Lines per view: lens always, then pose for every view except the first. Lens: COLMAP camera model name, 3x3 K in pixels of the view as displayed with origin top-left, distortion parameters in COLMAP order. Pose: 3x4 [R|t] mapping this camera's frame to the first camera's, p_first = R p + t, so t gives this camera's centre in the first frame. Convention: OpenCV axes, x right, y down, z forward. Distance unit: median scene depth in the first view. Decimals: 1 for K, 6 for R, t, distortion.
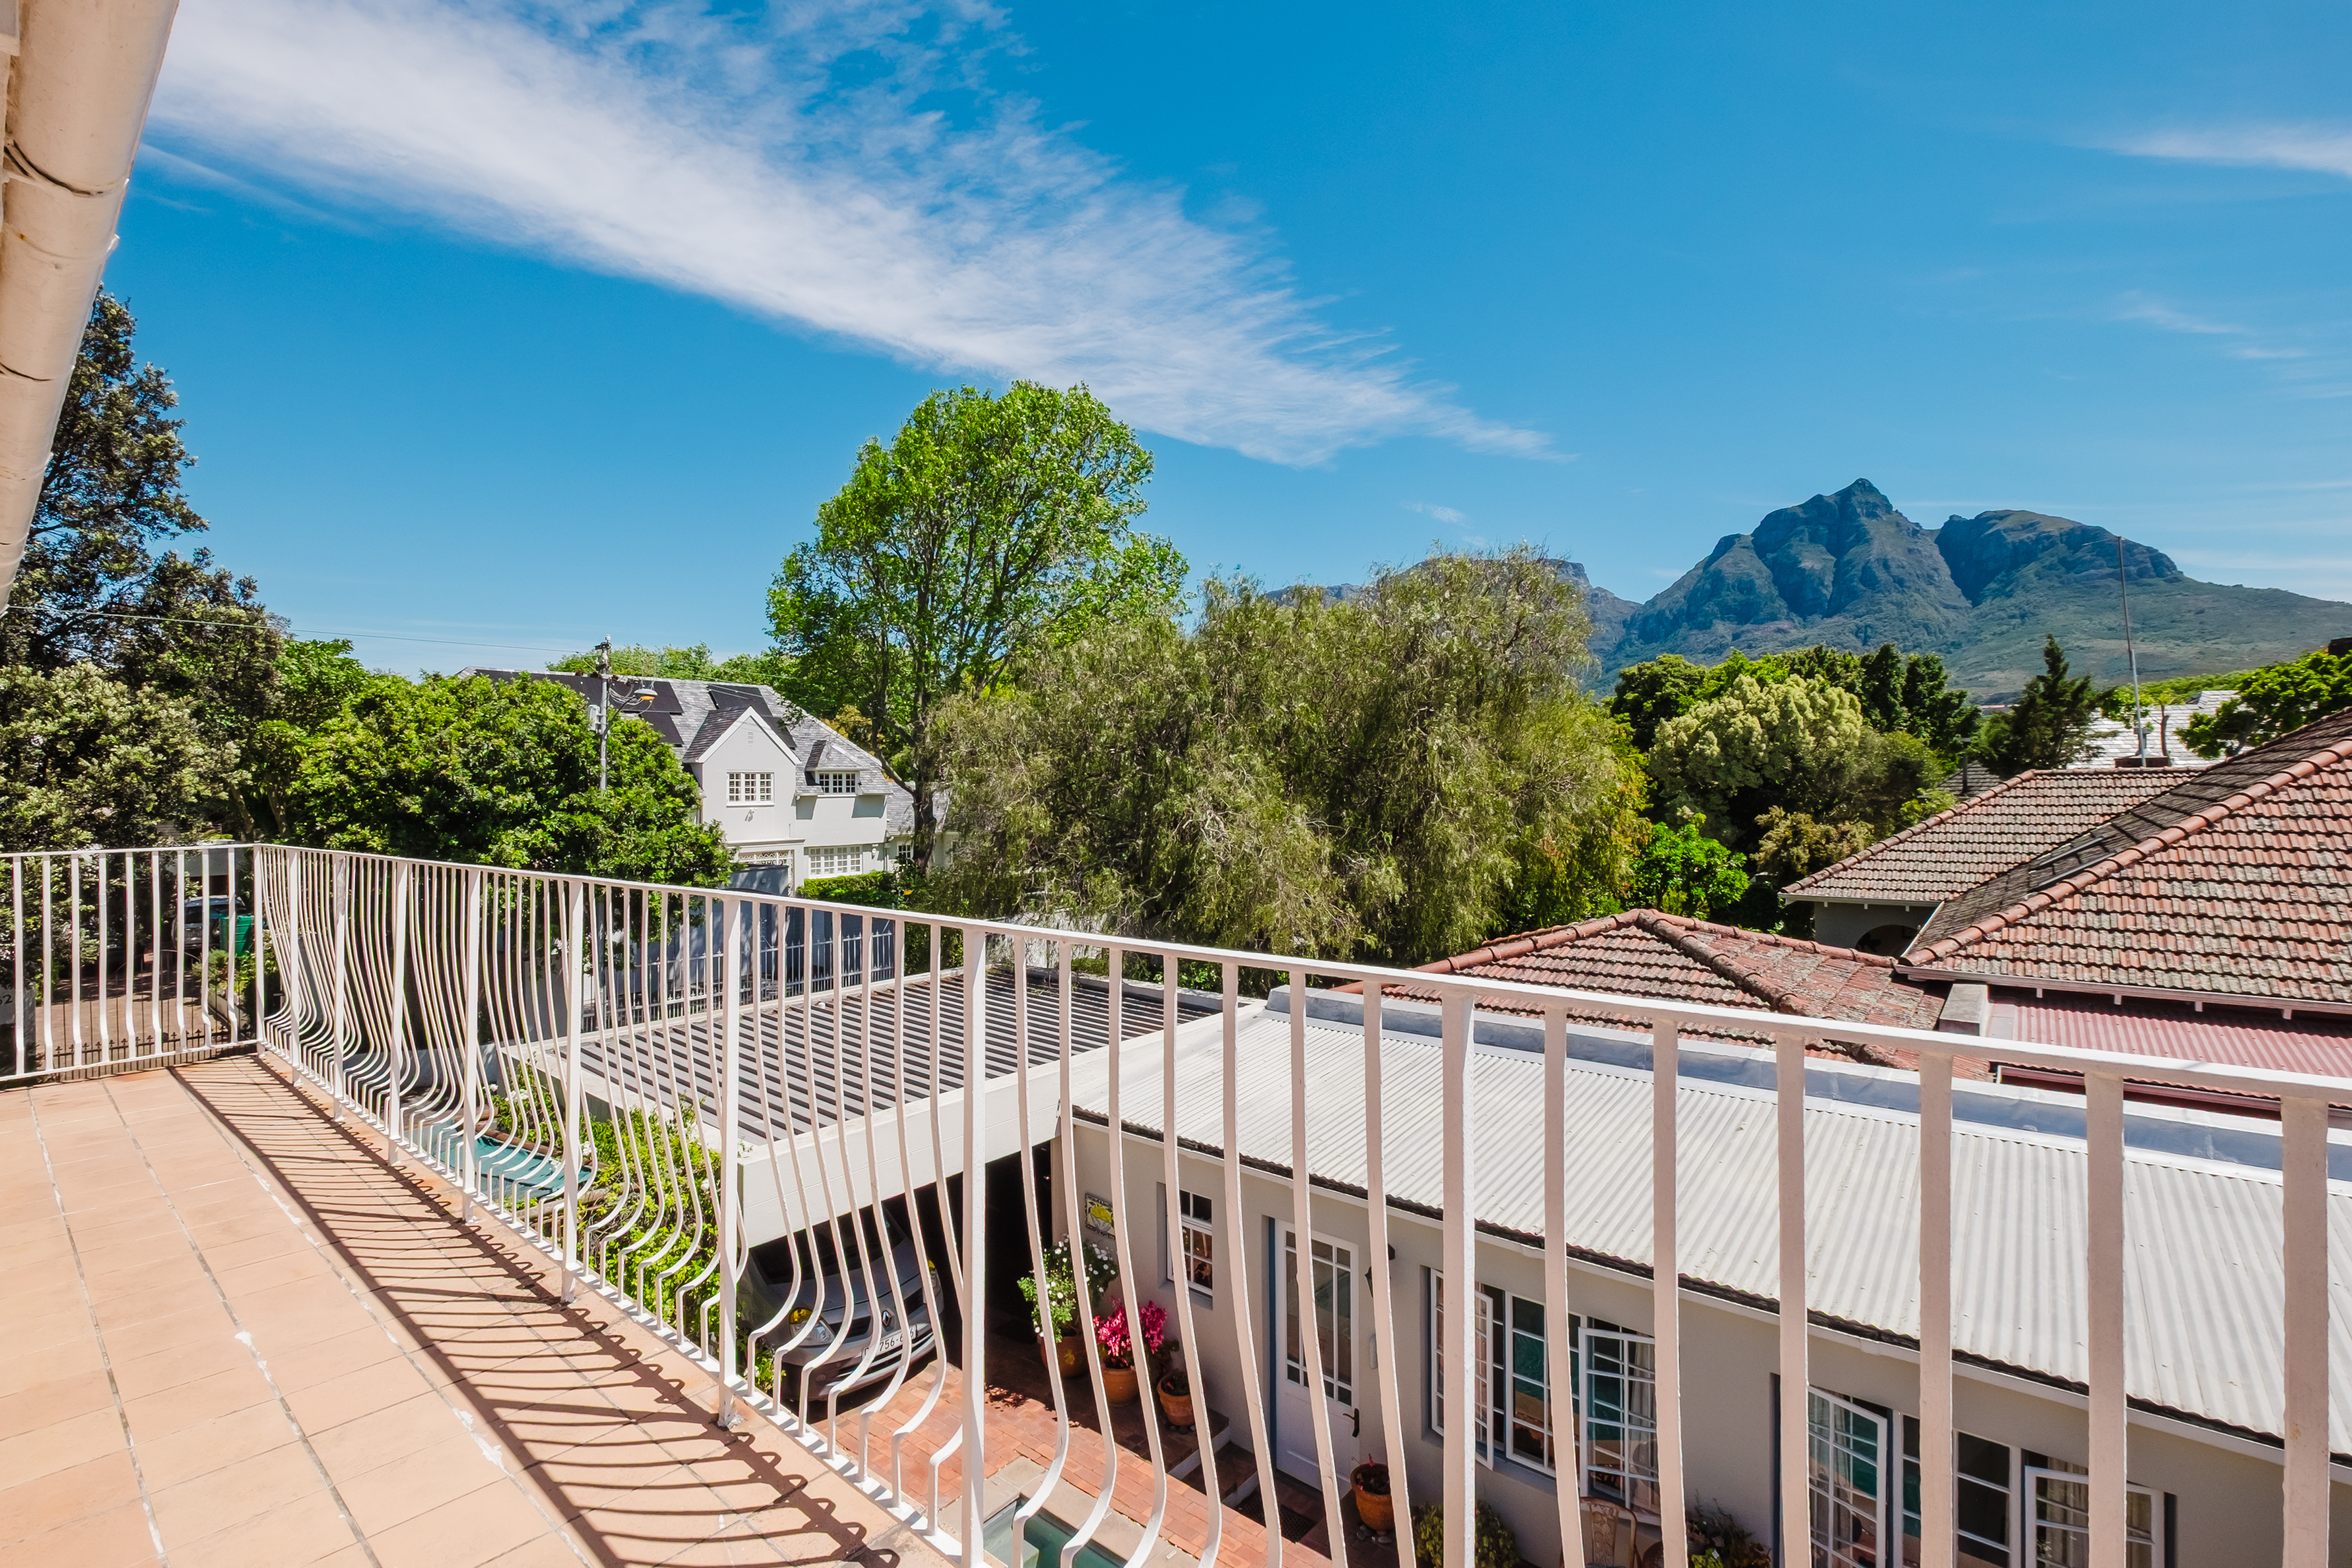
lens RADIAL K [[1048.8, 0, 1150.4], [0, 1048.8, 774.1], [0, 0, 1]] dist [-0.002700, -0.000775]
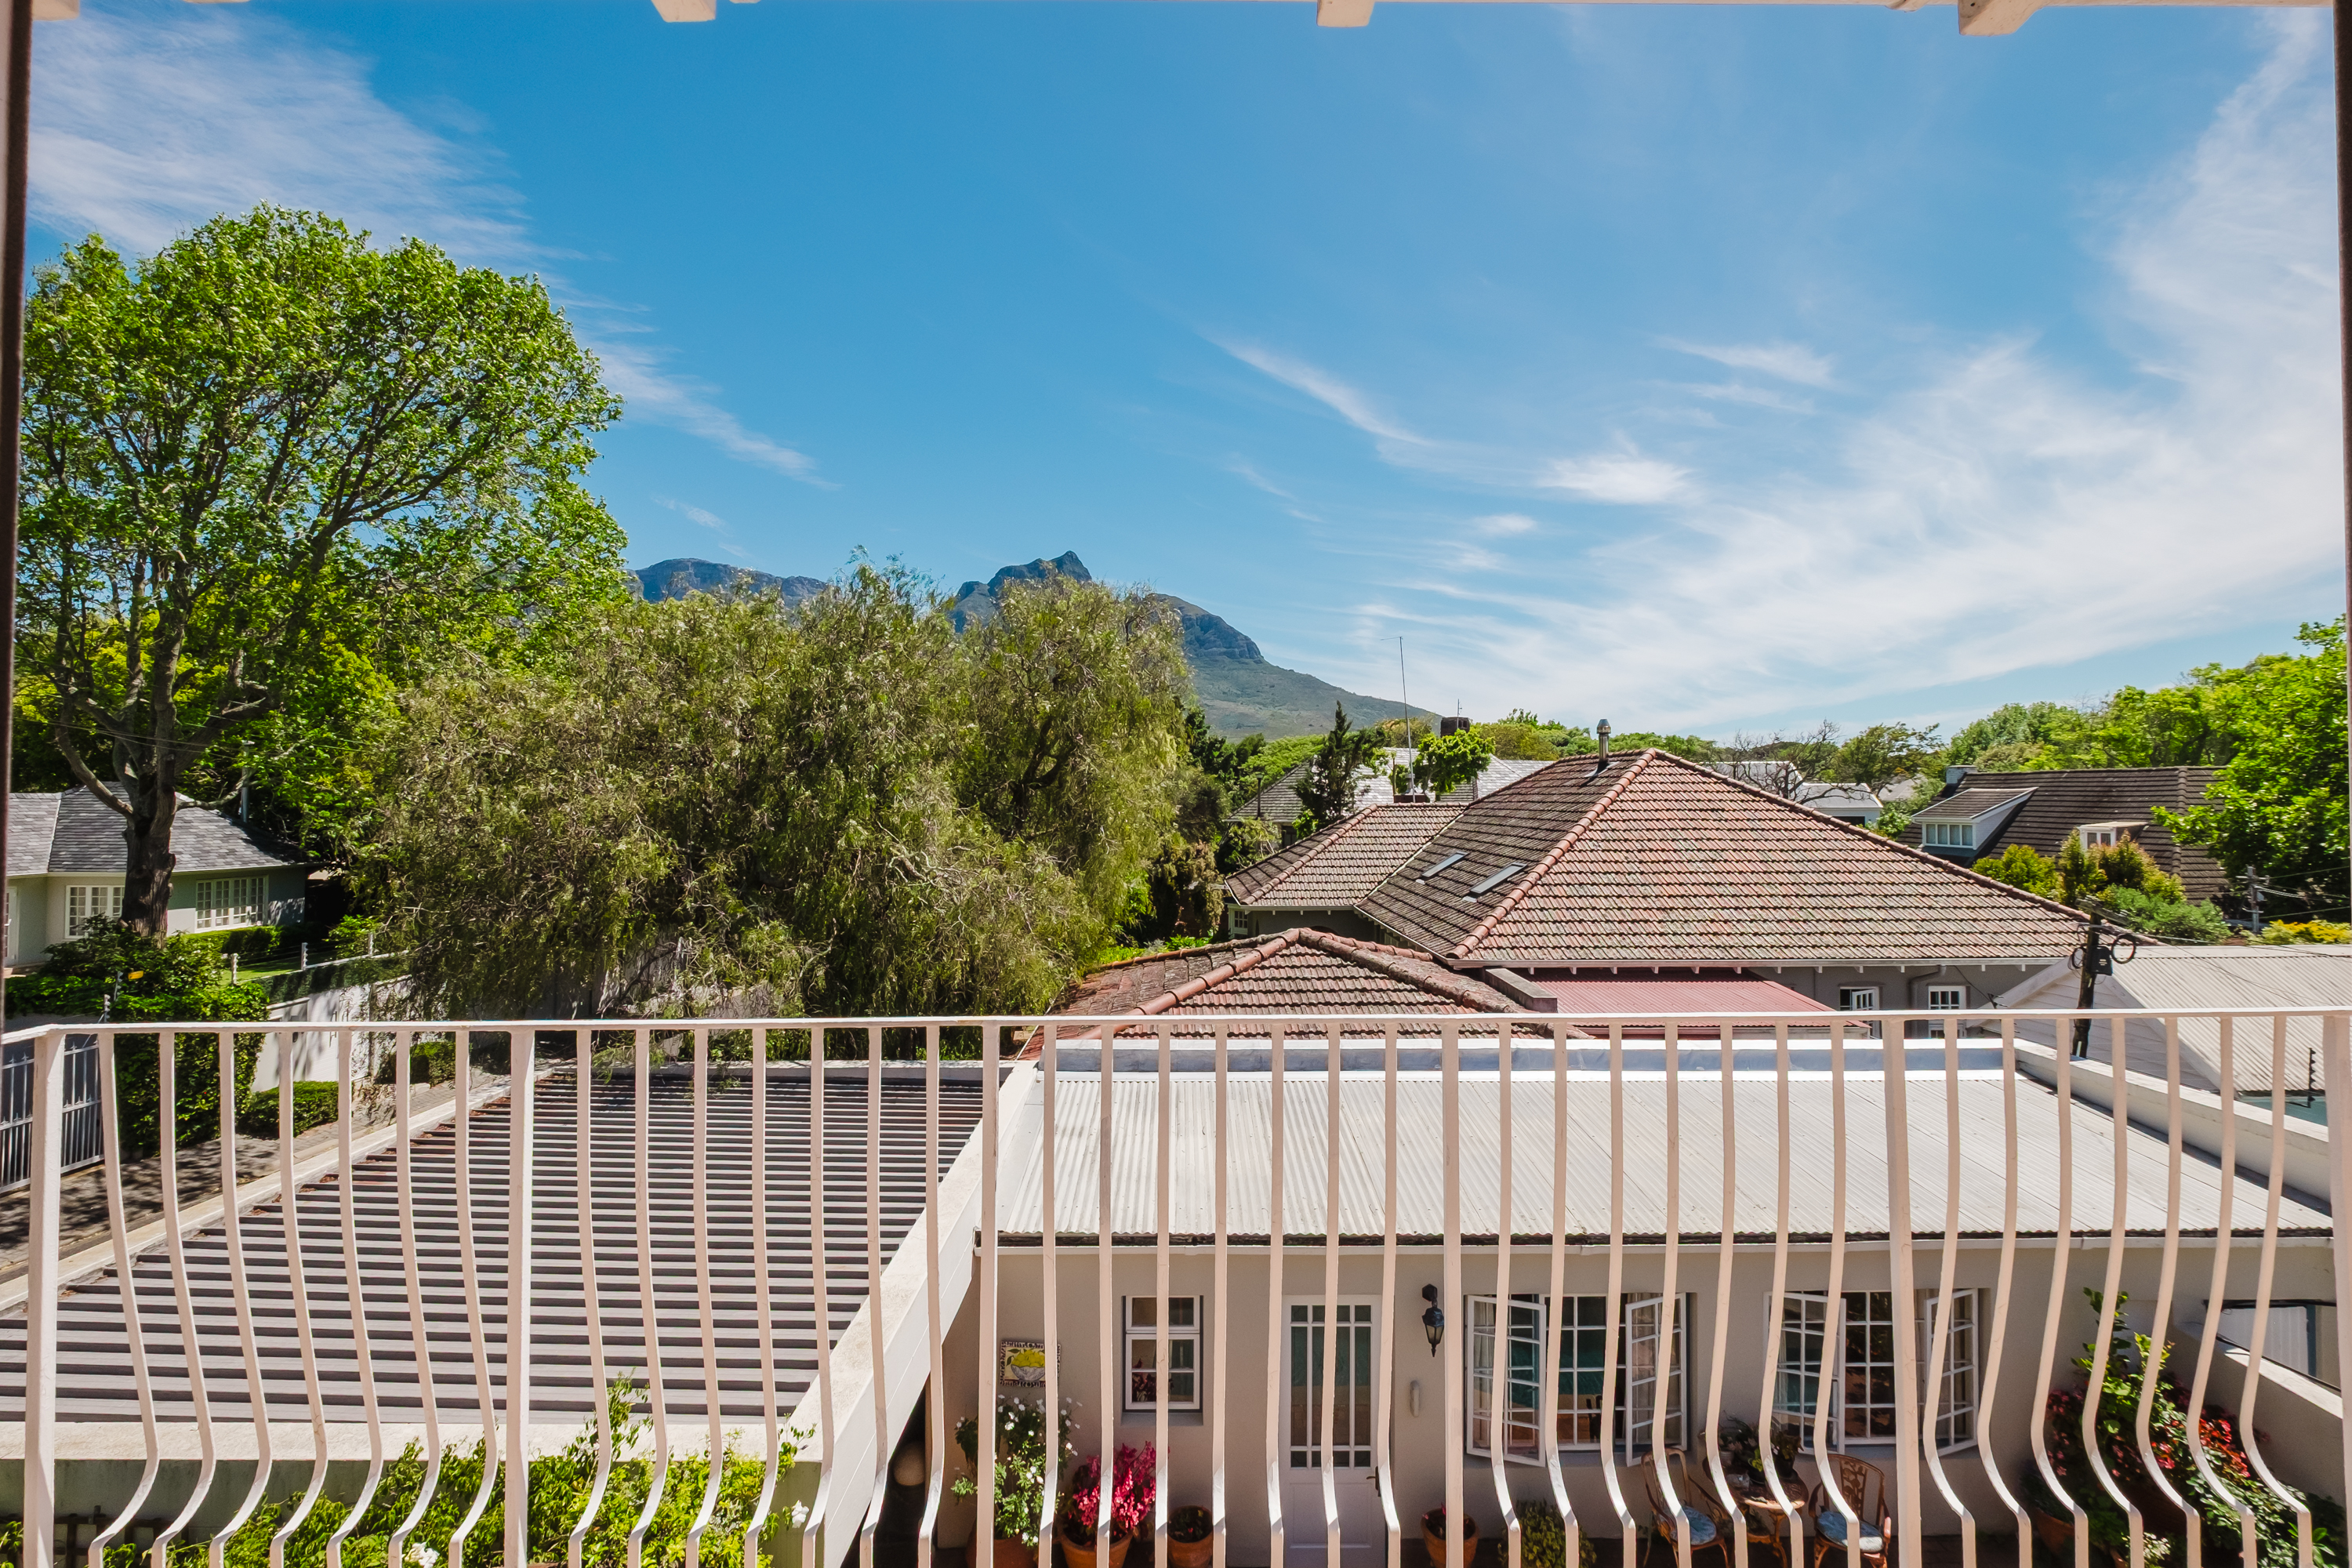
lens RADIAL K [[1055.0, 0, 1168.2], [0, 1055.0, 732.7], [0, 0, 1]] dist [-0.003229, -0.000845]
pose [[0.752061, 0.053901, 0.656885, -0.124888], [-0.016898, 0.997900, -0.062537, -0.002609], [-0.658876, 0.035931, 0.751393, 0.073054]]
